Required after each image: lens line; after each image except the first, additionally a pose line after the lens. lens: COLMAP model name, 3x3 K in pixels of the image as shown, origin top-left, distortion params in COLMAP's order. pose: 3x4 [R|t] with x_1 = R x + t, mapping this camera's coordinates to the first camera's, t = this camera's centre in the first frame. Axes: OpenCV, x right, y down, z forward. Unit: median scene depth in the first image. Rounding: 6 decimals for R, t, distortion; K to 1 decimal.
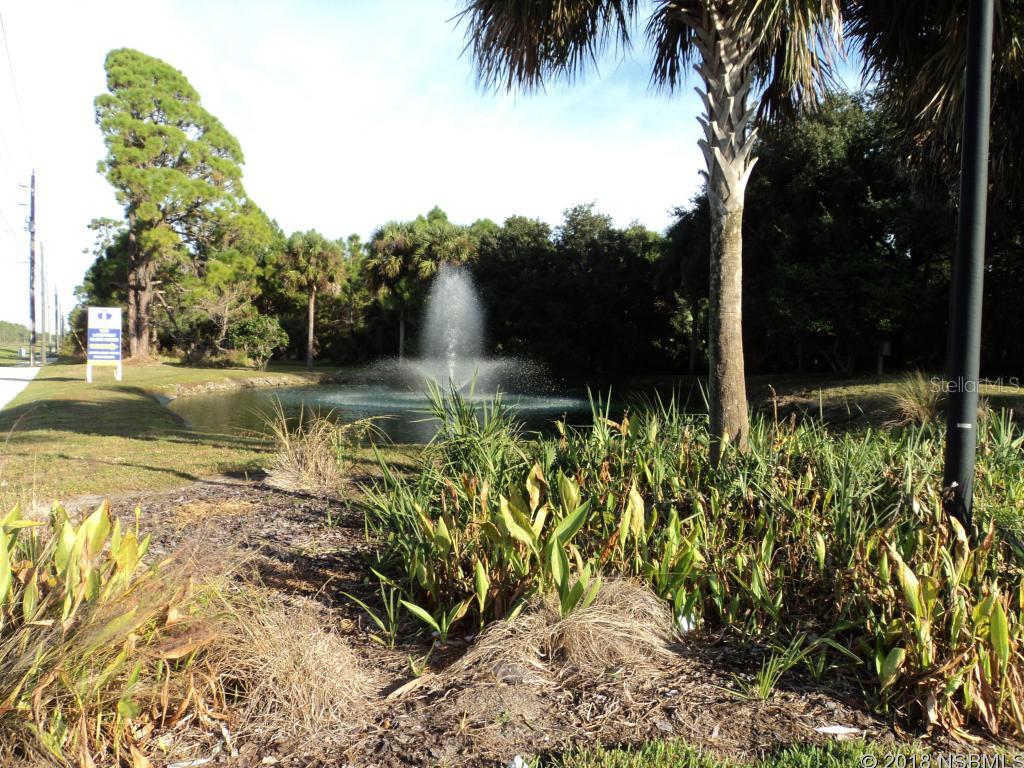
lens RADIAL K [[823.4, 0, 509.1], [0, 823.4, 372.1], [0, 0, 1]] dist [-0.019842, 0.027004]
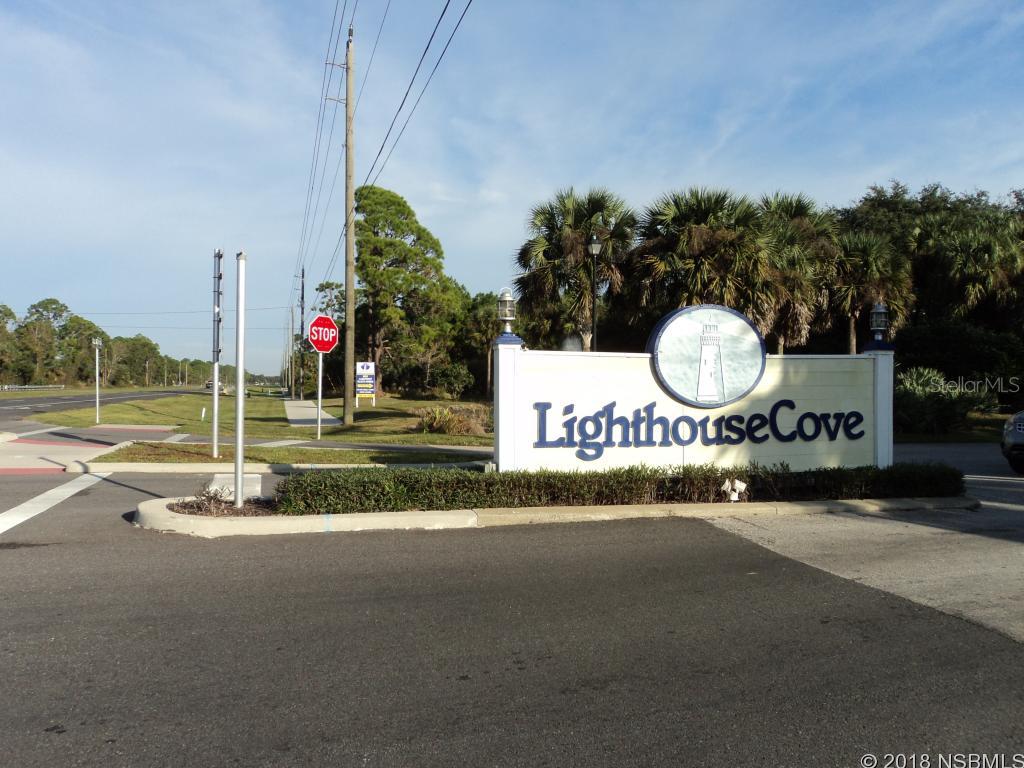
lens RADIAL K [[823.4, 0, 509.1], [0, 823.4, 372.1], [0, 0, 1]] dist [-0.019842, 0.027004]
pose [[0.976251, -0.014659, -0.216148, 0.100264], [0.005038, 0.998974, -0.044998, 0.011876], [0.216586, 0.042840, 0.975323, -0.382687]]
